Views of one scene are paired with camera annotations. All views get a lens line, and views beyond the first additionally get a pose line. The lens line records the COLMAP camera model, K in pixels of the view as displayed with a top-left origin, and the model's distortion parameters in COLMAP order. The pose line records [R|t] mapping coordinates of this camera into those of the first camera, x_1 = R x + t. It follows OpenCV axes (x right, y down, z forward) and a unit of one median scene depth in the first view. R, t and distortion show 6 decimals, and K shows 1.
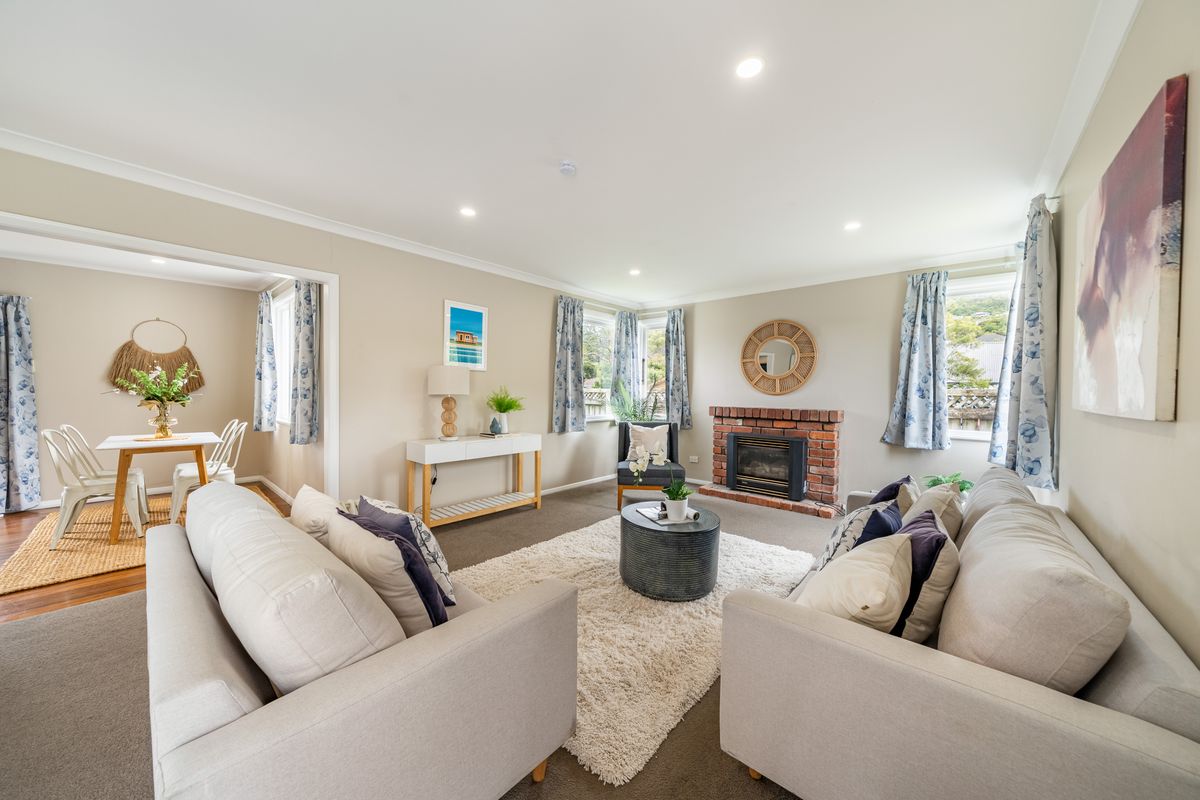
lens RADIAL K [[415.2, 0, 600.0], [0, 415.2, 400.0], [0, 0, 1]] dist [-0.000433, -0.000147]
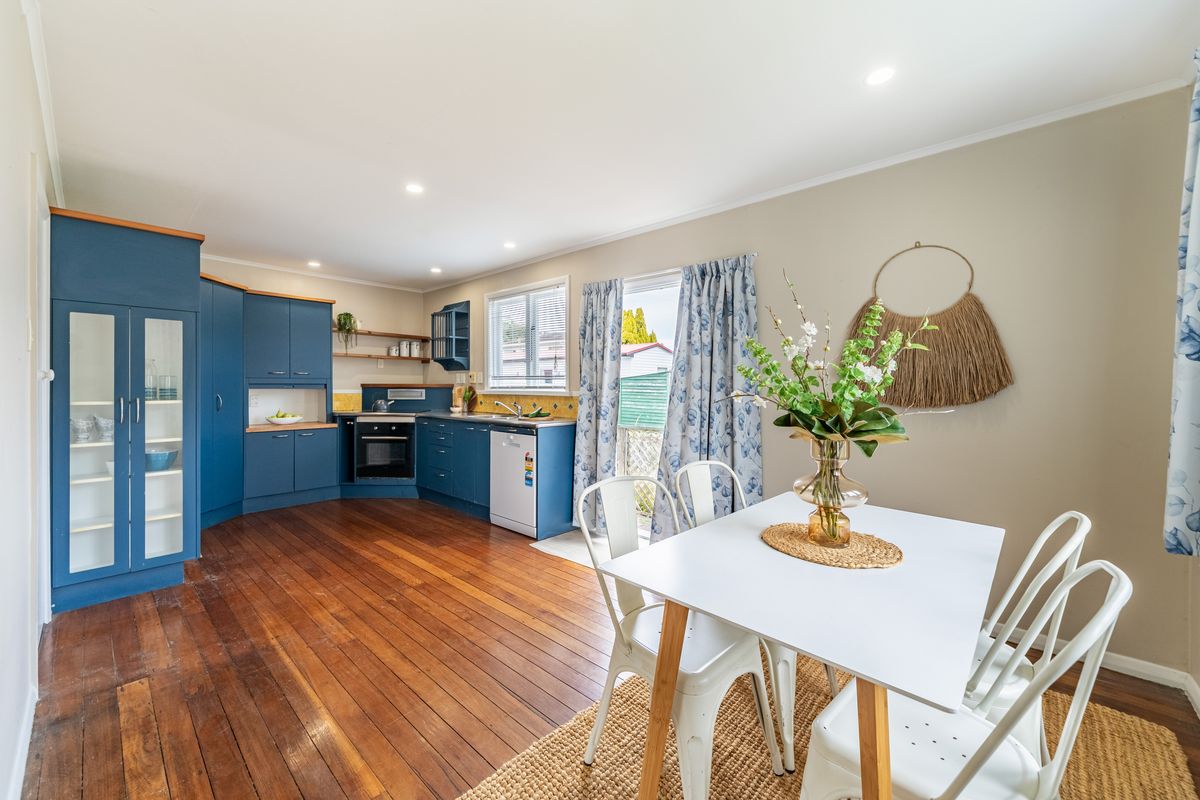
lens RADIAL K [[452.4, 0, 596.7], [0, 452.4, 388.0], [0, 0, 1]] dist [0.001096, 0.000050]
pose [[-0.005303, -0.002266, -0.999983, -0.599189], [-0.033306, 0.999443, -0.002088, -0.019599], [0.999431, 0.033294, -0.005376, 0.702231]]
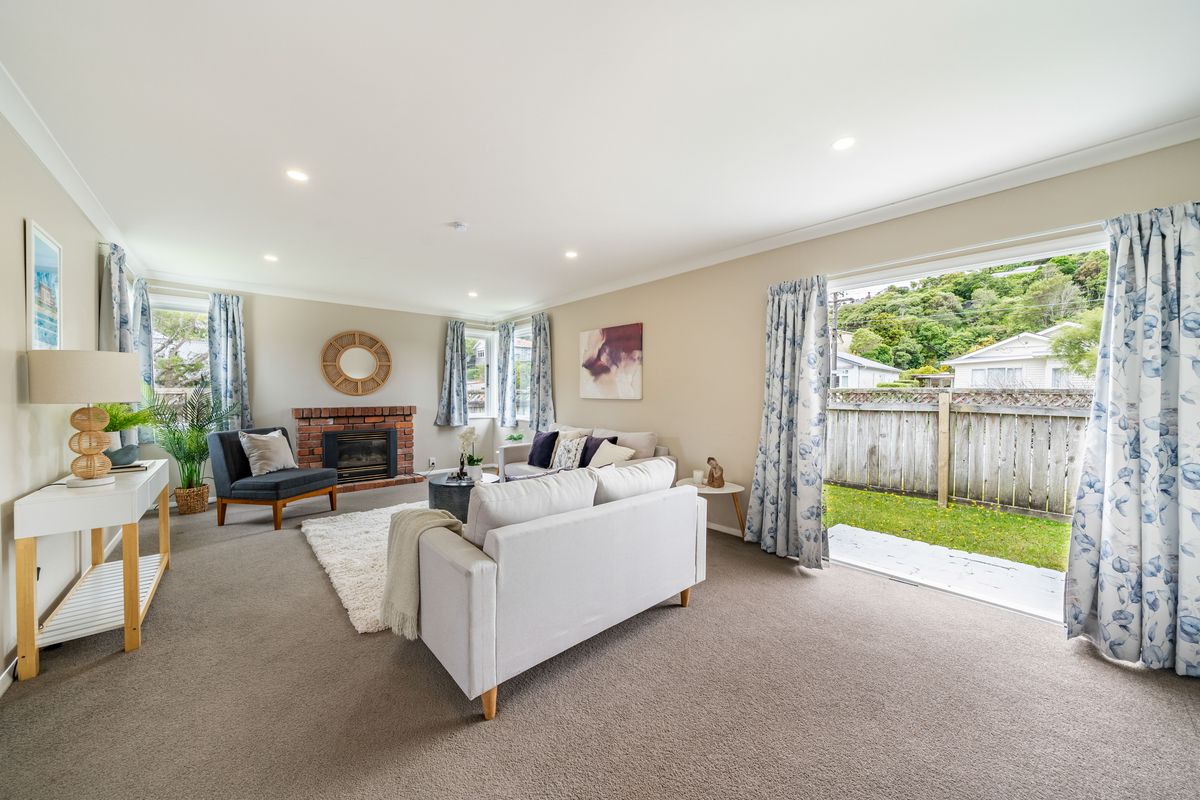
lens RADIAL K [[415.2, 0, 600.0], [0, 415.2, 400.0], [0, 0, 1]] dist [-0.000433, -0.000147]
pose [[0.119950, -0.028739, 0.992364, -0.725379], [0.022535, 0.999402, 0.026219, -0.016225], [-0.992524, 0.019218, 0.120526, 0.208941]]
